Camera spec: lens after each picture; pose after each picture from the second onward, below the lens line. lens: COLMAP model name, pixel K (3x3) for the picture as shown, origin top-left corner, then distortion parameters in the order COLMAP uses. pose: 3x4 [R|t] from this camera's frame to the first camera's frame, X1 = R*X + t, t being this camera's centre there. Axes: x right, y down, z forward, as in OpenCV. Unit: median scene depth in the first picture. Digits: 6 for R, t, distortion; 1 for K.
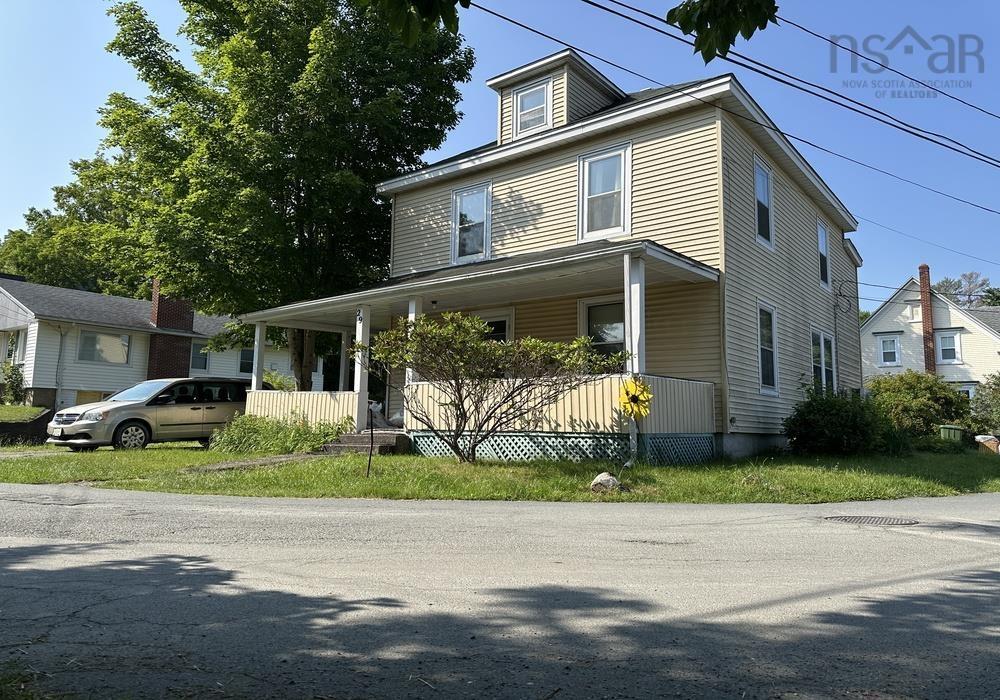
lens RADIAL K [[706.6, 0, 500.0], [0, 706.6, 350.0], [0, 0, 1]] dist [-0.000026, -0.000424]
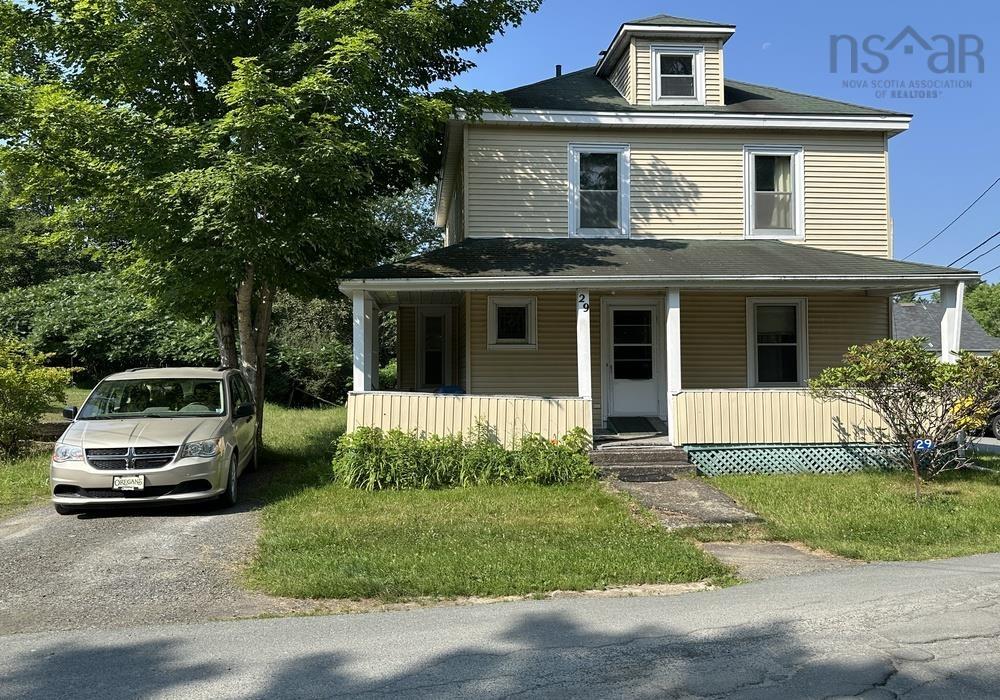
lens RADIAL K [[840.3, 0, 500.0], [0, 840.3, 350.0], [0, 0, 1]] dist [-0.002406, -0.004824]
pose [[0.731447, 0.007690, 0.681855, -0.918340], [-0.065513, 0.996103, 0.059044, -0.044693], [-0.678744, -0.087858, 0.729101, 0.373570]]
